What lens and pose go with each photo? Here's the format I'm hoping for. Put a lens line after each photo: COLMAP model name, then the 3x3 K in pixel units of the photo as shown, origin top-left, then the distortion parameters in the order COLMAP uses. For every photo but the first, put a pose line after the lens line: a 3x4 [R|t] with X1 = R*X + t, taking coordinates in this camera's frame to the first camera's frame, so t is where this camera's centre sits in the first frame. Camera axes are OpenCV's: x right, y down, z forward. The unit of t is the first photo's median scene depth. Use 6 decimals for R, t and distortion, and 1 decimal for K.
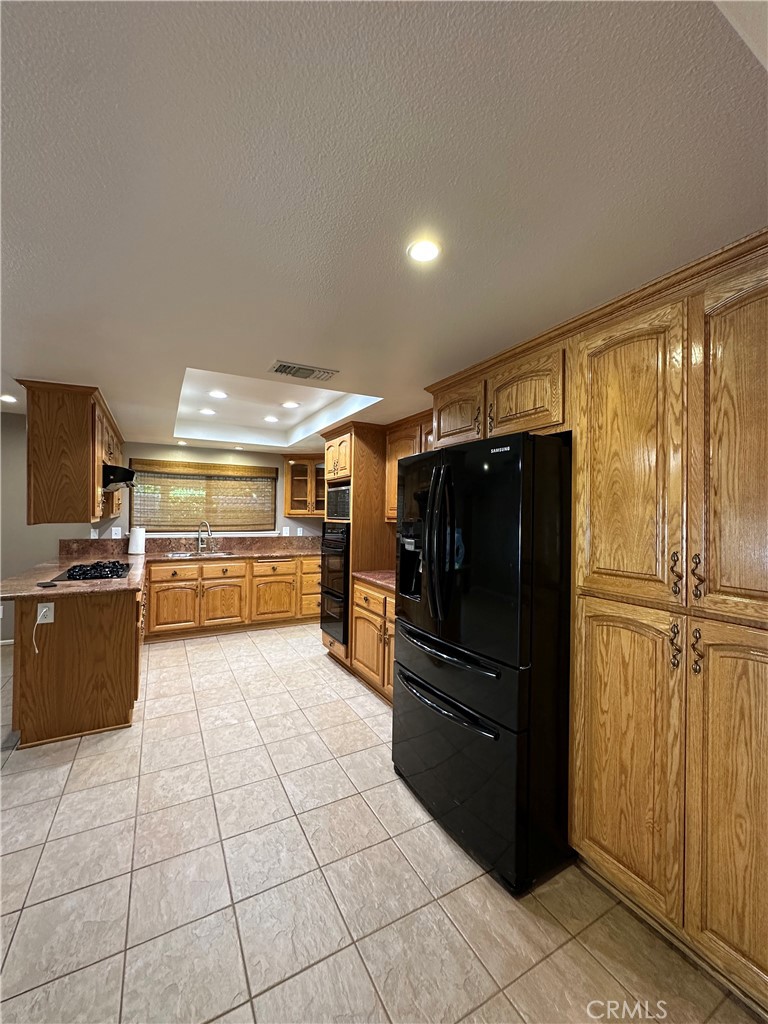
lens RADIAL K [[409.0, 0, 384.1], [0, 409.0, 511.2], [0, 0, 1]] dist [-0.007129, 0.001078]
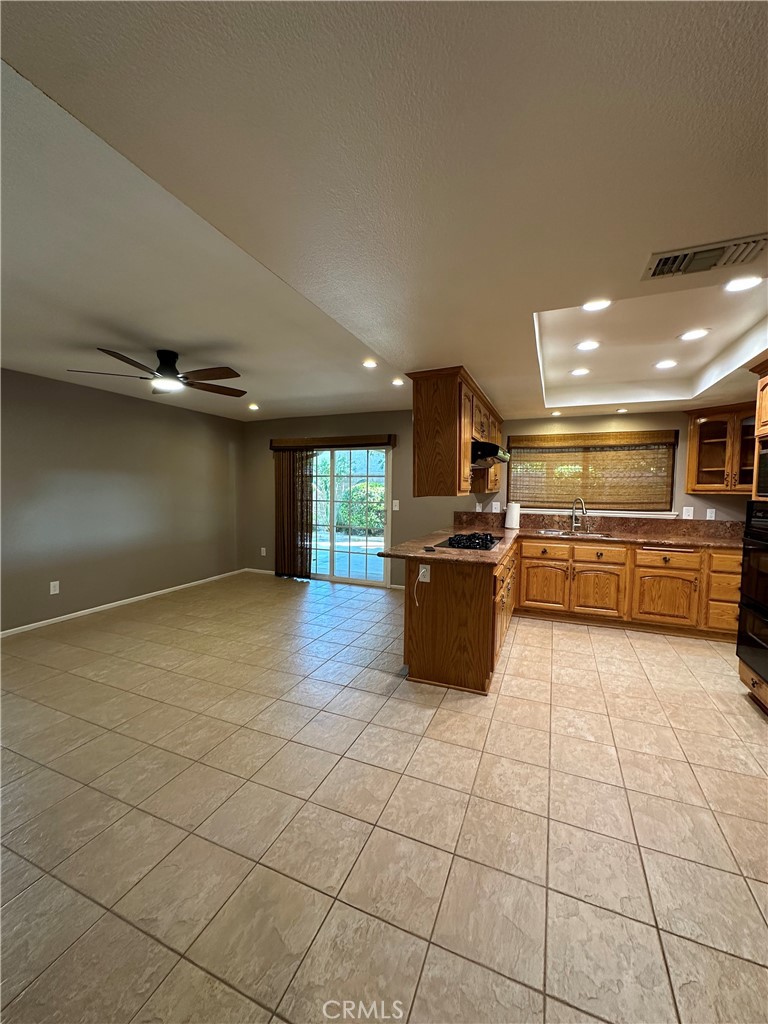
lens RADIAL K [[409.0, 0, 384.1], [0, 409.0, 511.2], [0, 0, 1]] dist [-0.007129, 0.001078]
pose [[0.623706, 0.039947, -0.780637, -0.000142], [0.001821, 0.998616, 0.052557, 0.007207], [0.781657, -0.034202, 0.622771, 0.113443]]
